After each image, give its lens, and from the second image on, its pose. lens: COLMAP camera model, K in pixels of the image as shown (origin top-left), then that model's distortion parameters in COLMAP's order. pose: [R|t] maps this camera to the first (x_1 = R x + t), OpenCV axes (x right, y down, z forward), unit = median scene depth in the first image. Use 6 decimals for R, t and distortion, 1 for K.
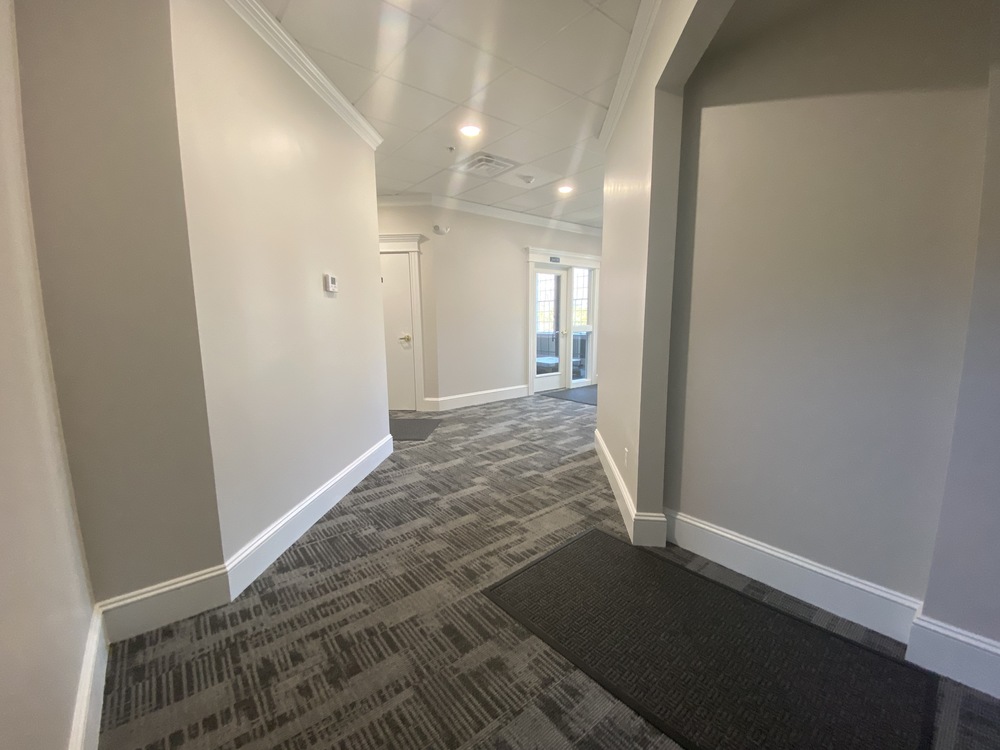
lens RADIAL K [[409.4, 0, 501.1], [0, 409.4, 376.7], [0, 0, 1]] dist [-0.004783, -0.000909]
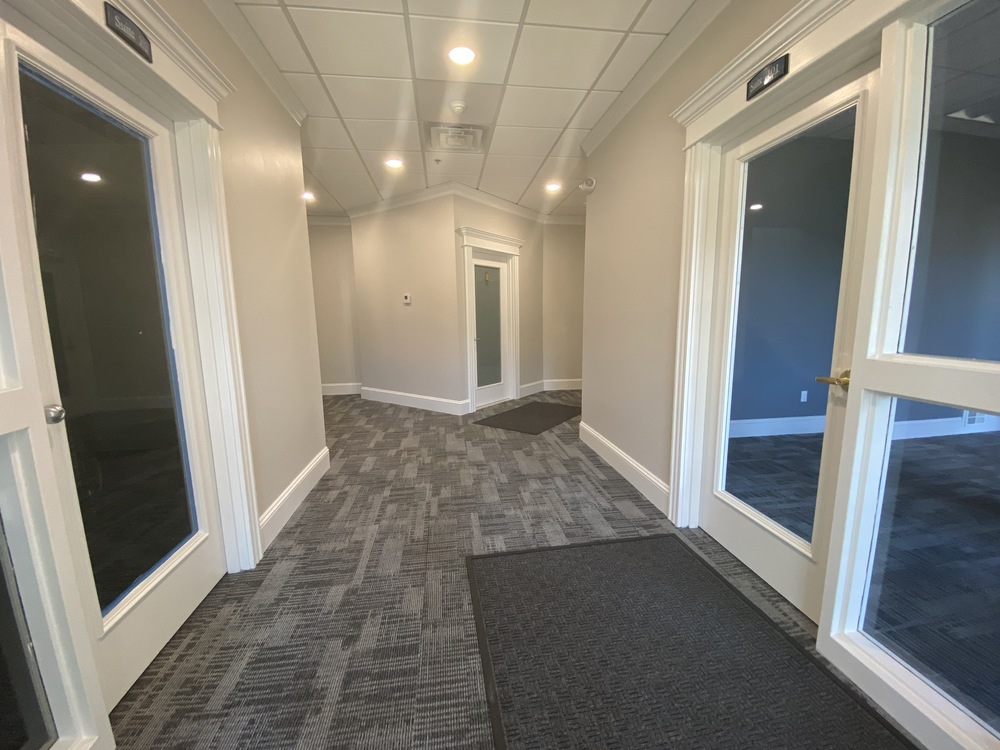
lens RADIAL K [[409.4, 0, 503.8], [0, 409.4, 375.2], [0, 0, 1]] dist [-0.004783, -0.000909]
pose [[-0.516730, 0.140457, -0.844548, 0.686166], [-0.104109, 0.968822, 0.224823, -0.229772], [0.849795, 0.204097, -0.485996, 1.570505]]
